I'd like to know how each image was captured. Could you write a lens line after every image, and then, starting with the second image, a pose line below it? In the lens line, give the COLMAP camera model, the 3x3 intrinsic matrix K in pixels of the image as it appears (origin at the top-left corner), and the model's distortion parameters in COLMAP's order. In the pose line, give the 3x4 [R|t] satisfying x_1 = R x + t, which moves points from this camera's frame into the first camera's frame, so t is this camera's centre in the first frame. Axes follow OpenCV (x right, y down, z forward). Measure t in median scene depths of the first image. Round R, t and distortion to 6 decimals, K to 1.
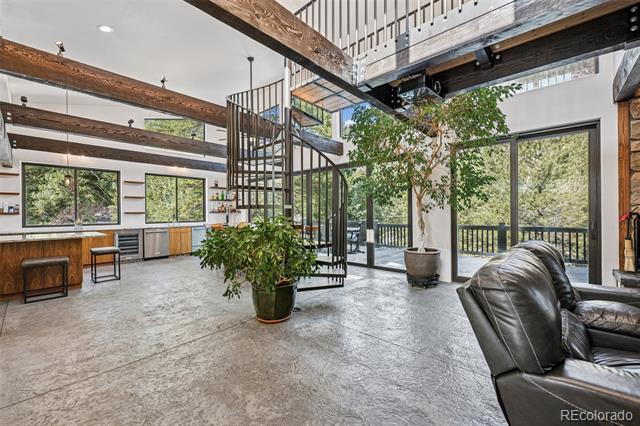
lens RADIAL K [[267.7, 0, 318.8], [0, 267.7, 213.6], [0, 0, 1]] dist [-0.001520, 0.000077]
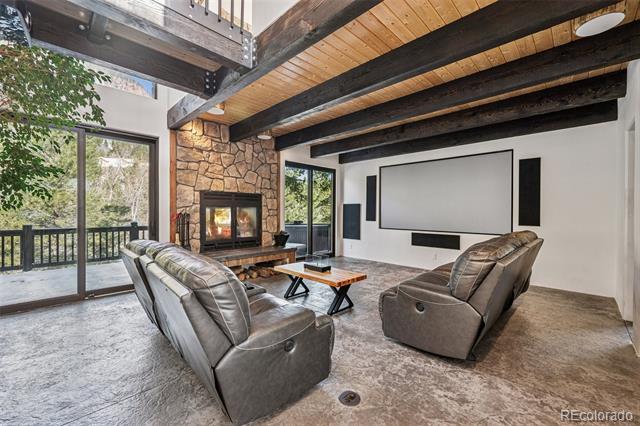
lens RADIAL K [[267.7, 0, 317.8], [0, 267.7, 213.2], [0, 0, 1]] dist [-0.001520, 0.000077]
pose [[0.038787, 0.004138, 0.999239, -0.154777], [0.000717, 0.999991, -0.004169, 0.001479], [-0.999247, 0.000878, 0.038783, 0.219769]]
